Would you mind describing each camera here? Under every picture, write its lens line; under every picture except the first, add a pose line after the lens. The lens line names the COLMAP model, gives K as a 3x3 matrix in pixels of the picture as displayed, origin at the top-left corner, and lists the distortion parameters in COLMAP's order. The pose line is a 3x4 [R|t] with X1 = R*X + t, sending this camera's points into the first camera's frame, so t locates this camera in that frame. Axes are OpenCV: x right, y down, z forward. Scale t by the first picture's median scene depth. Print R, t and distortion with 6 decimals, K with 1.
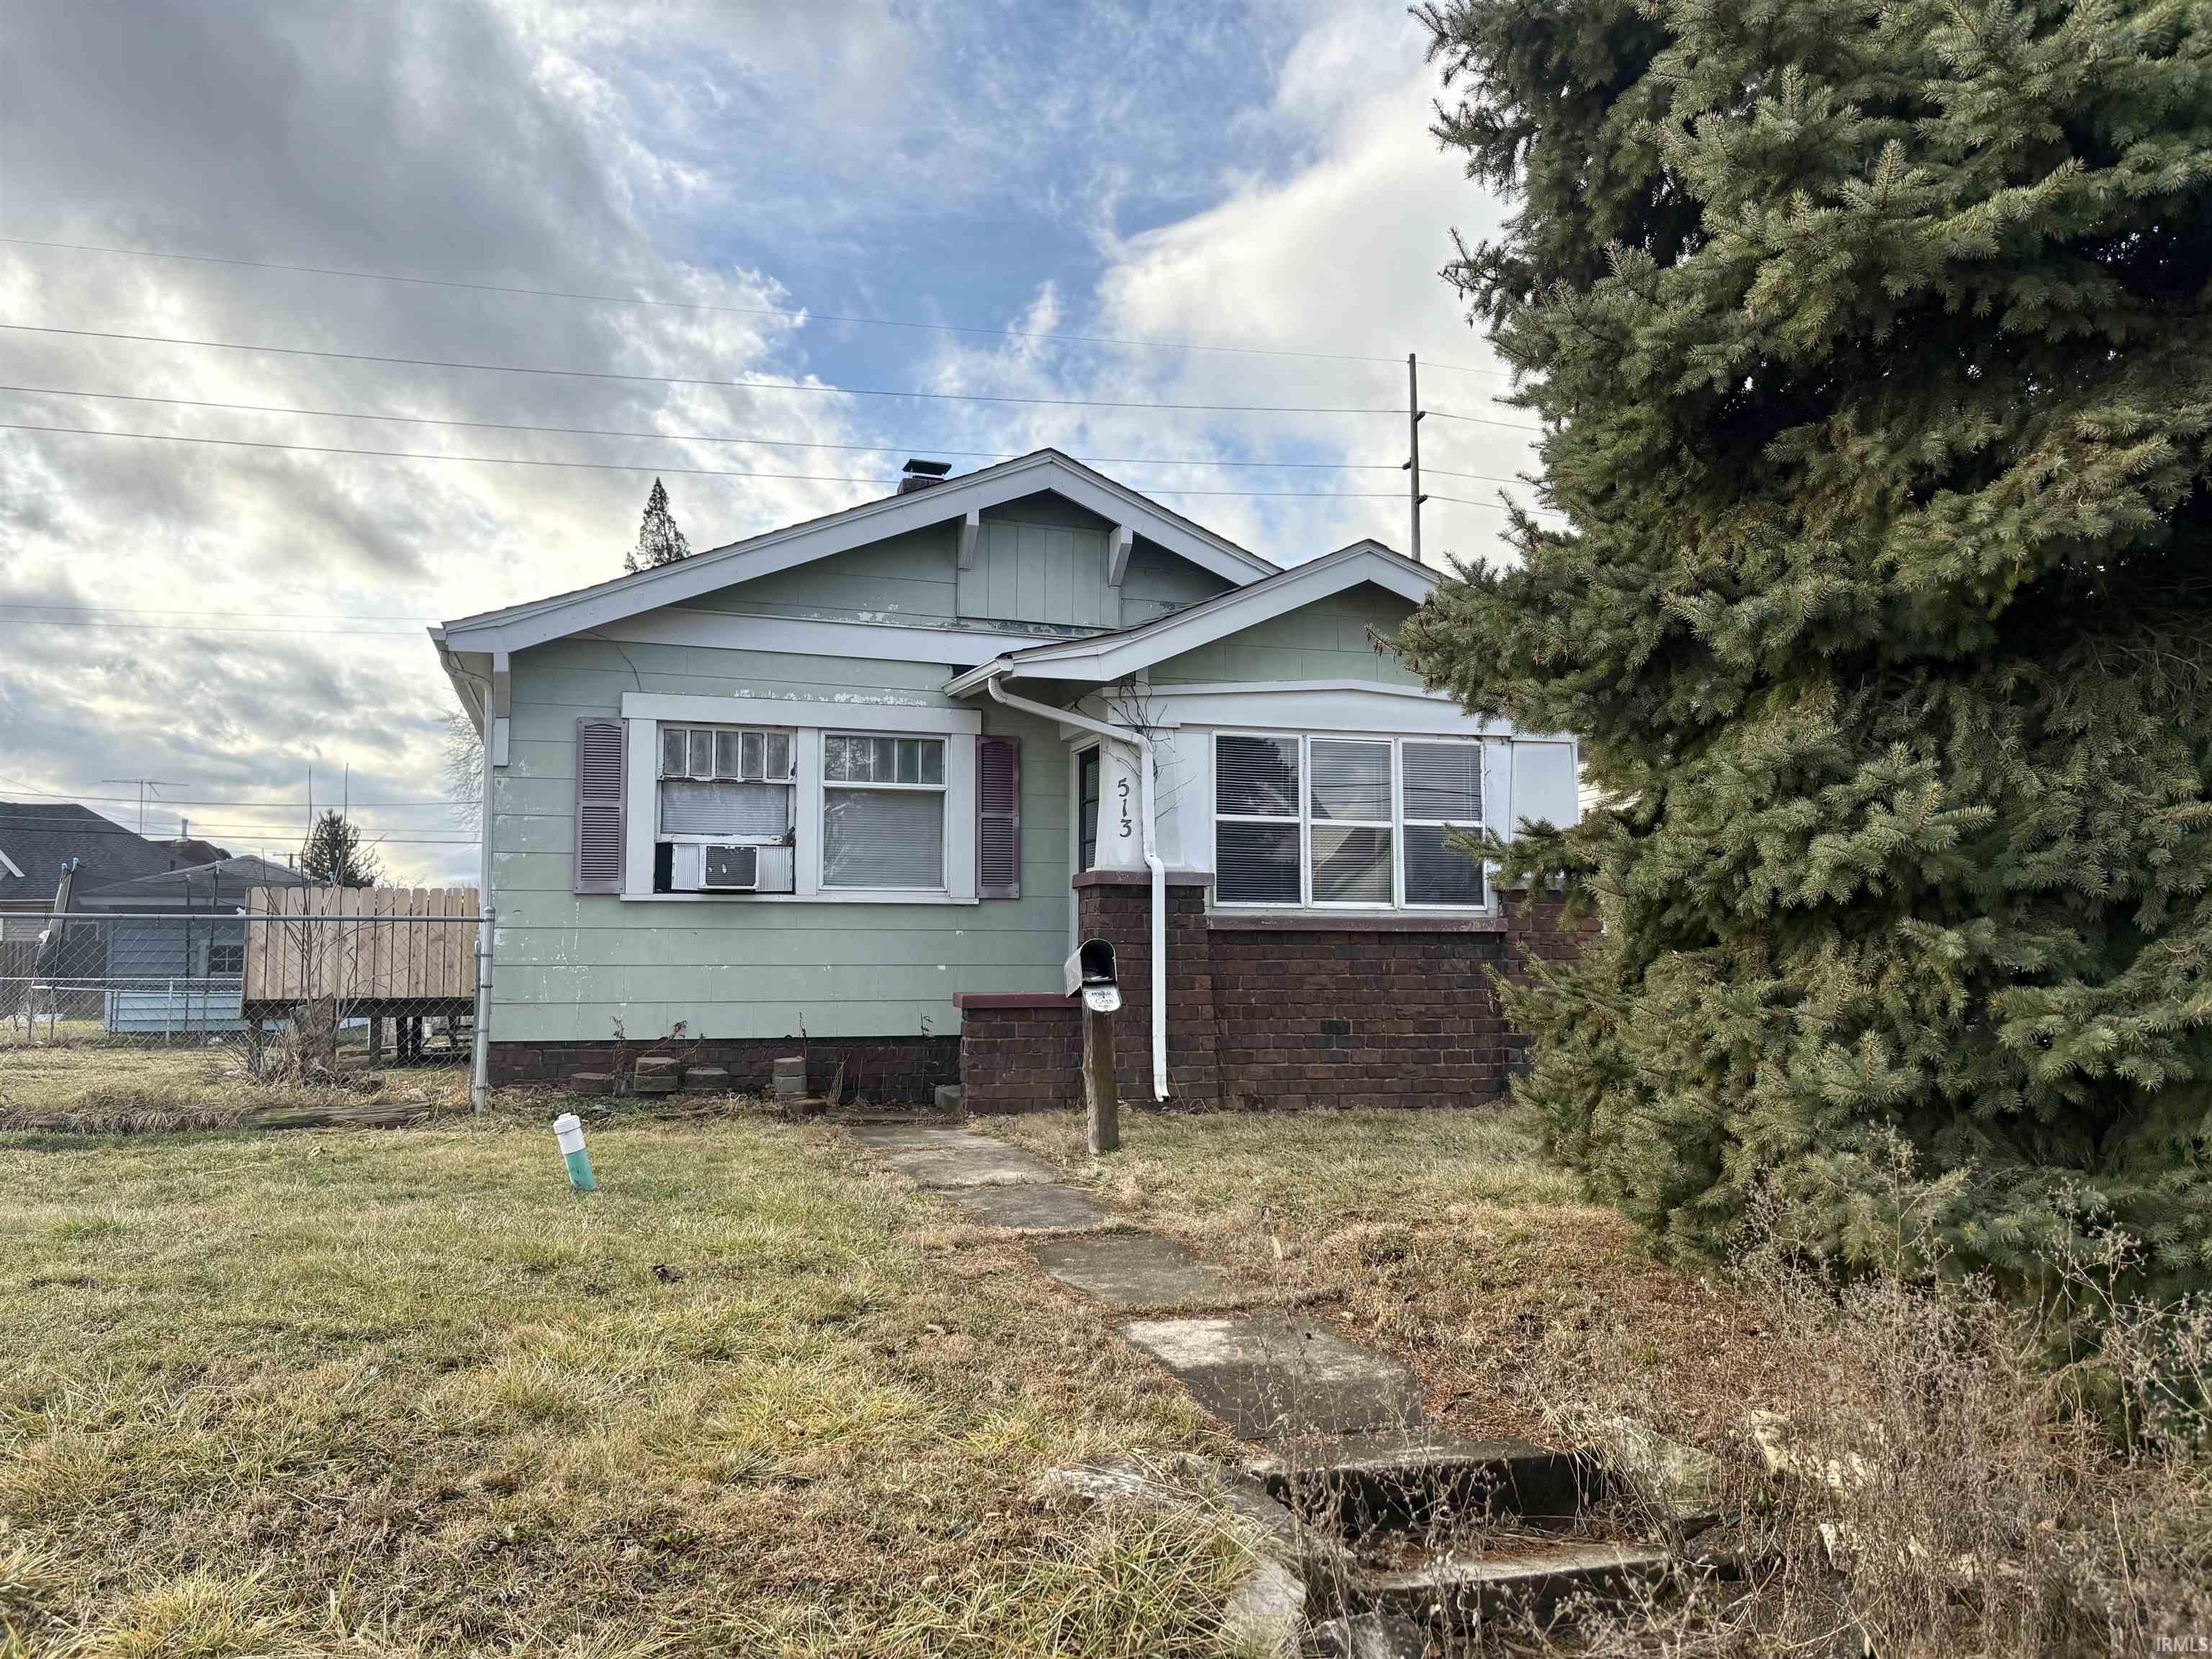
lens RADIAL K [[1681.0, 0, 1118.6], [0, 1681.0, 823.4], [0, 0, 1]] dist [0.025609, 0.000459]
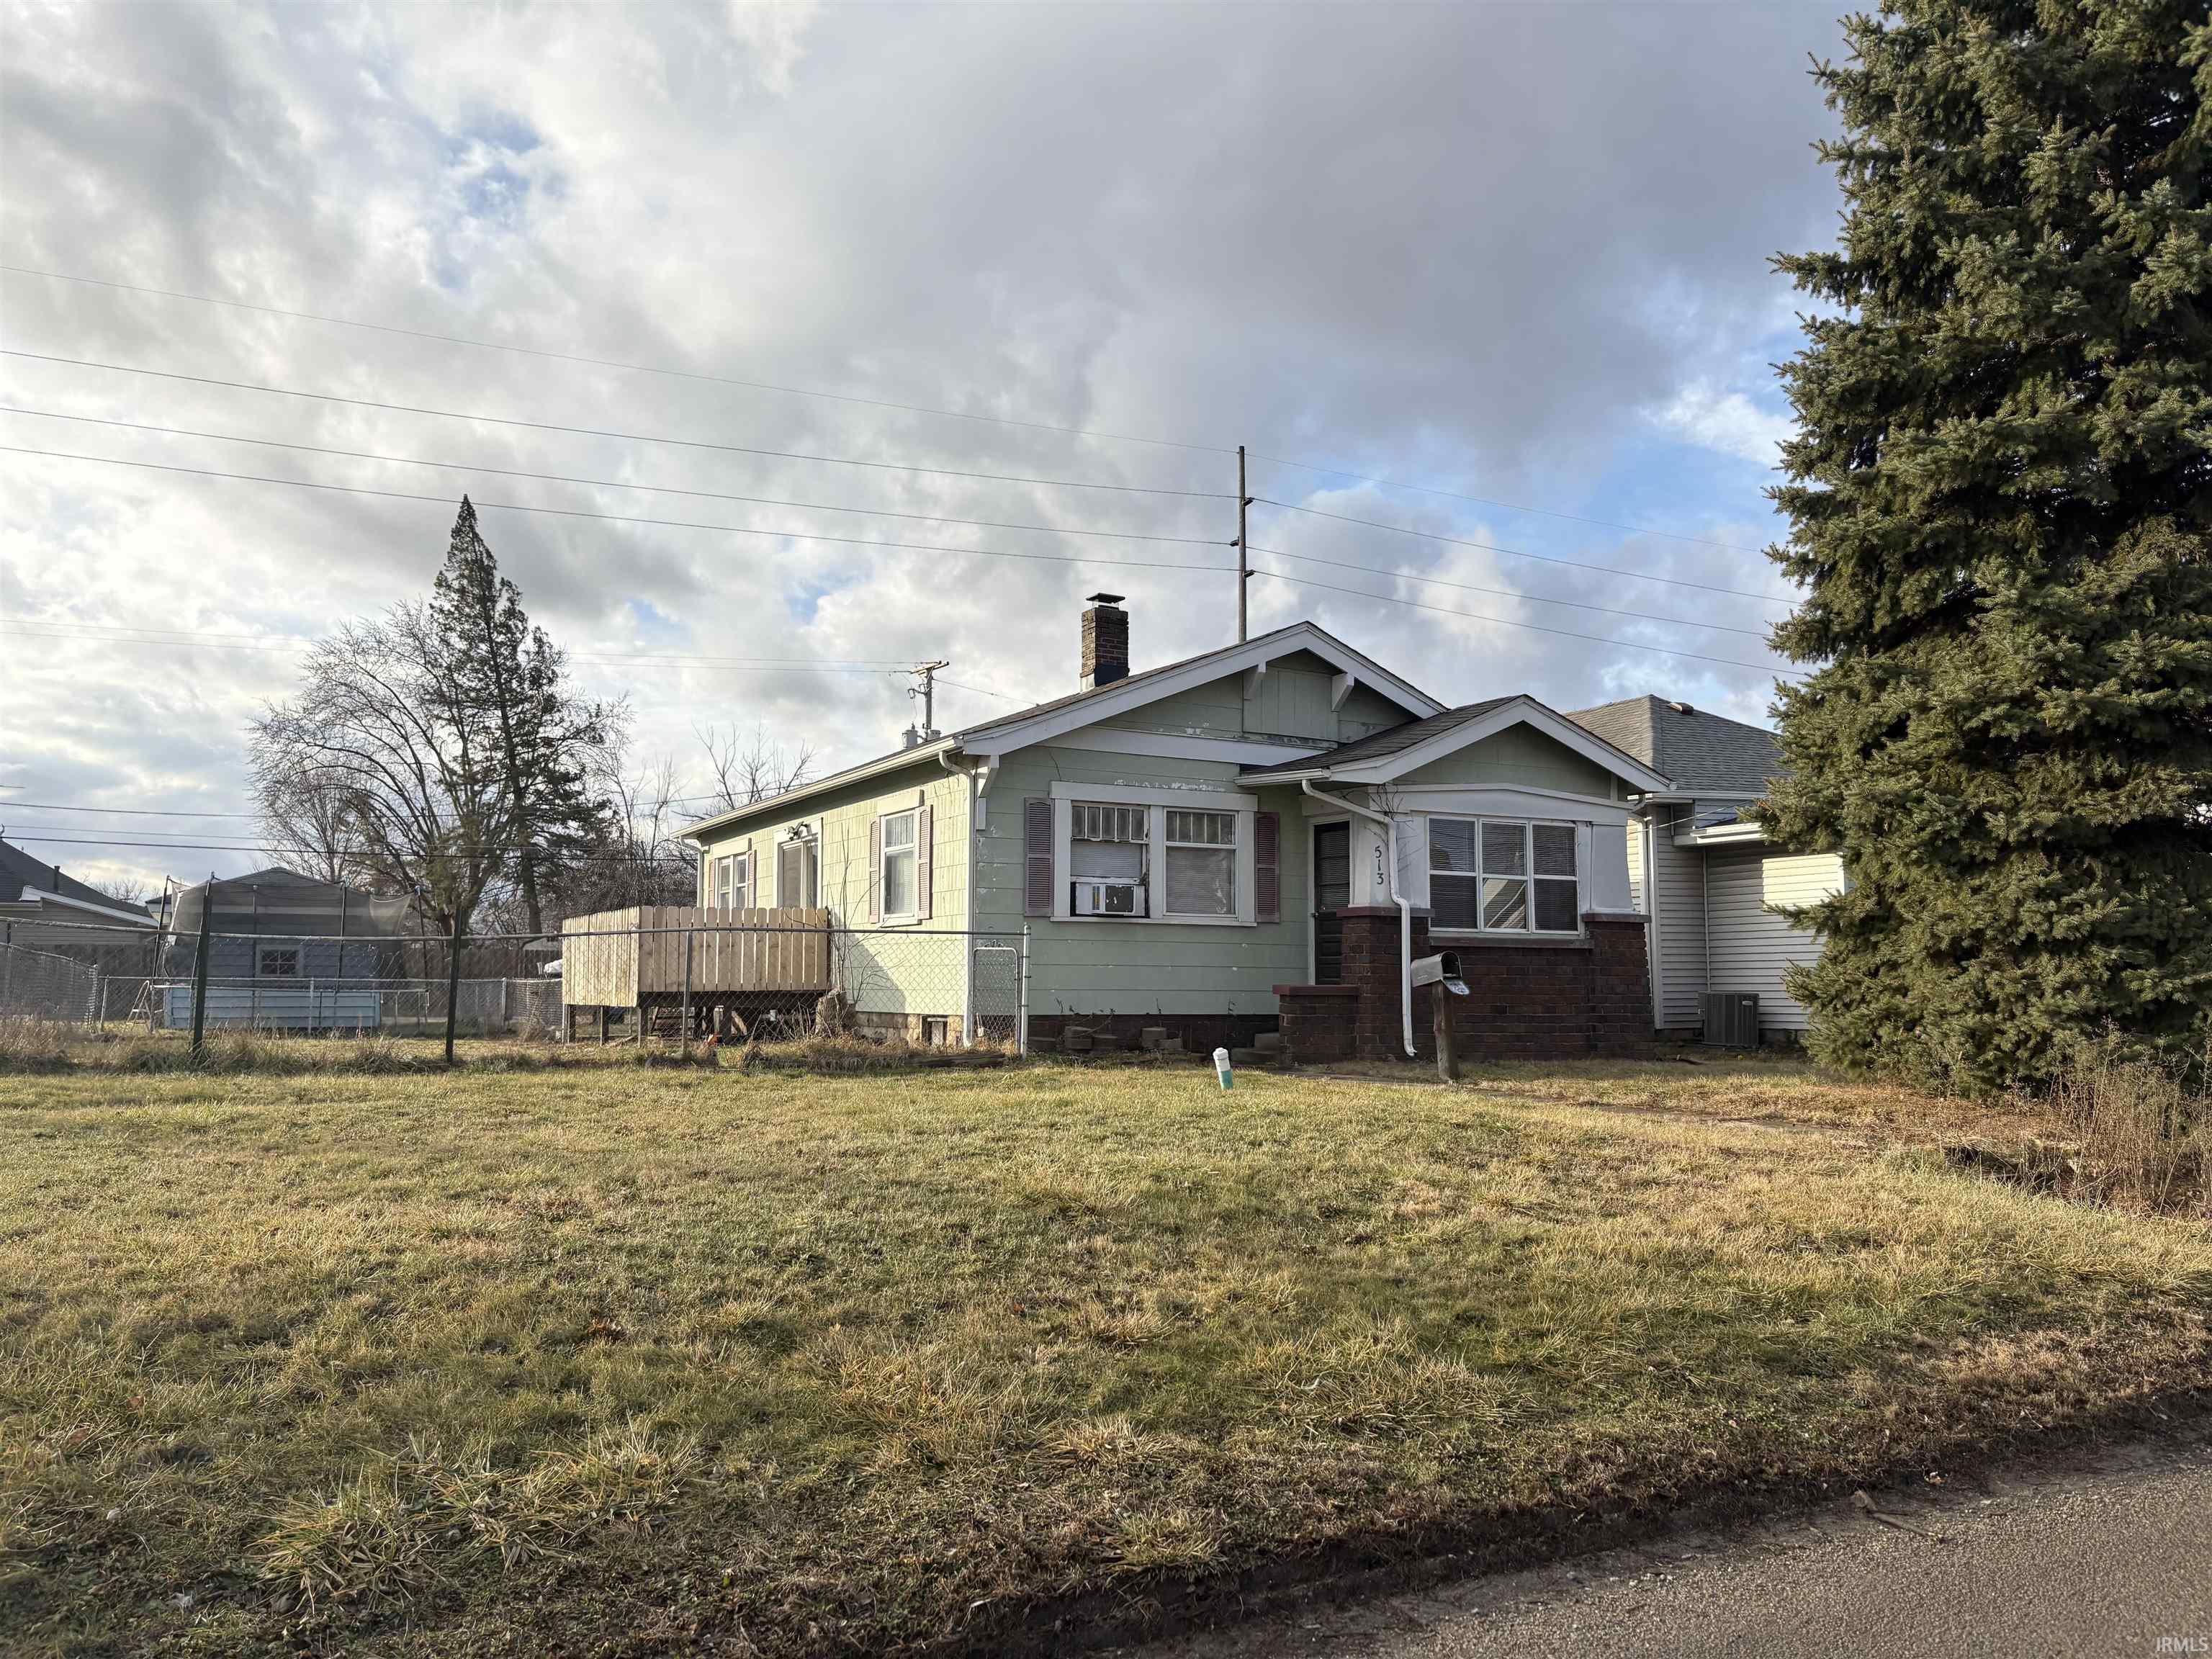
lens RADIAL K [[1681.0, 0, 1094.8], [0, 1681.0, 828.3], [0, 0, 1]] dist [0.025609, 0.000459]
pose [[0.982634, 0.021880, 0.184261, -0.524241], [-0.020810, 0.999753, -0.007740, -0.025284], [-0.184385, 0.003771, 0.982847, -0.452054]]
